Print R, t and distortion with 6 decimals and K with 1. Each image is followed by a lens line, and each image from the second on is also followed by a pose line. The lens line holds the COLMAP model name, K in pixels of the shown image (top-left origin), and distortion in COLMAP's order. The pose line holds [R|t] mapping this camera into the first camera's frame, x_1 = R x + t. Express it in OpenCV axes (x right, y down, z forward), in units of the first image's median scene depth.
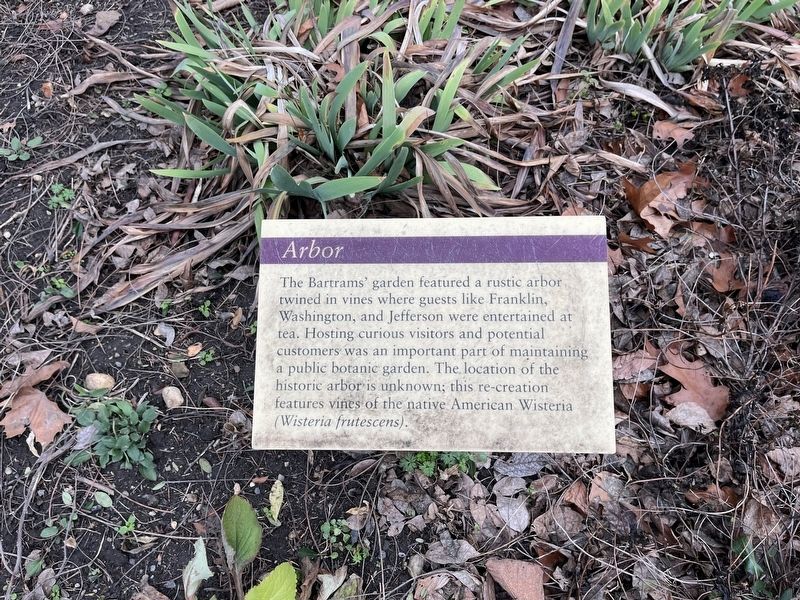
lens RADIAL K [[608.7, 0, 404.7], [0, 608.7, 298.6], [0, 0, 1]] dist [0.080871, -0.120319]
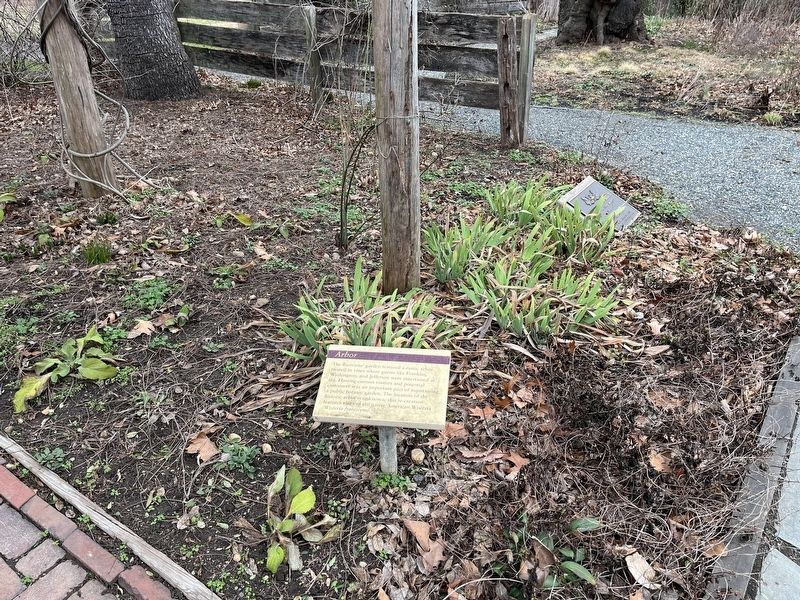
lens RADIAL K [[608.7, 0, 404.7], [0, 608.7, 298.6], [0, 0, 1]] dist [0.080871, -0.120319]
pose [[0.992974, 0.072014, -0.093898, 0.228435], [-0.110150, 0.852459, -0.511058, 0.701676], [0.043241, 0.517811, 0.854402, -0.956516]]
